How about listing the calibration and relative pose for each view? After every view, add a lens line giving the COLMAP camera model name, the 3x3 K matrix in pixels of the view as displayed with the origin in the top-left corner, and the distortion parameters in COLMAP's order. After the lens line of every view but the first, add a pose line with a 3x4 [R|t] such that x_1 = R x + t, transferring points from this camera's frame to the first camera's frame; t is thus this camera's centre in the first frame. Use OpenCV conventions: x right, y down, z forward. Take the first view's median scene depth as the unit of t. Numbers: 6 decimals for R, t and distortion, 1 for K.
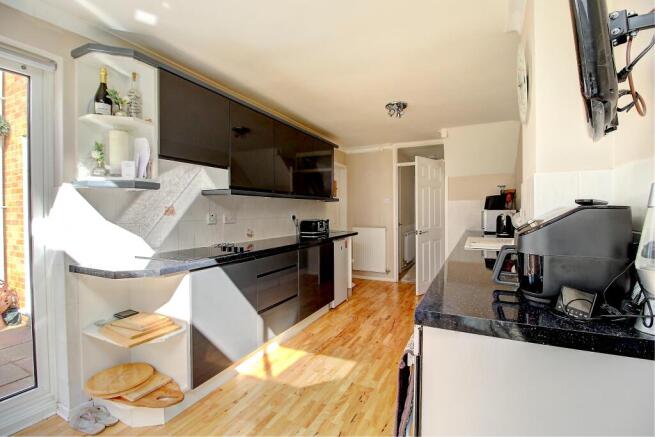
lens RADIAL K [[301.2, 0, 330.6], [0, 301.2, 214.3], [0, 0, 1]] dist [0.001607, -0.018435]
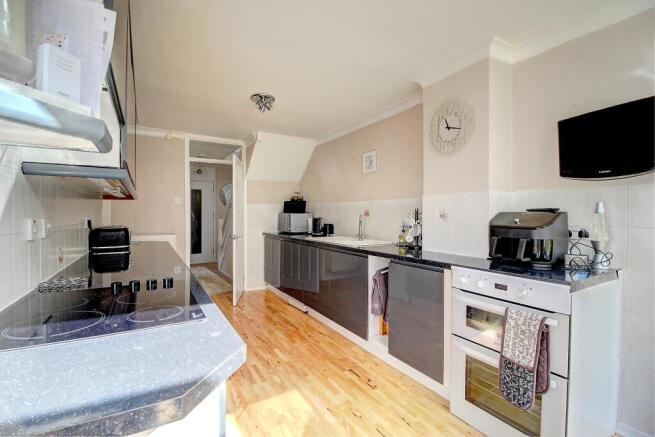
lens RADIAL K [[301.2, 0, 330.6], [0, 301.2, 214.3], [0, 0, 1]] dist [0.001607, -0.018435]
pose [[0.542558, 0.005089, 0.840003, -0.508272], [0.003187, 0.999962, -0.008117, -0.002078], [-0.840012, 0.007082, 0.542521, 0.387809]]
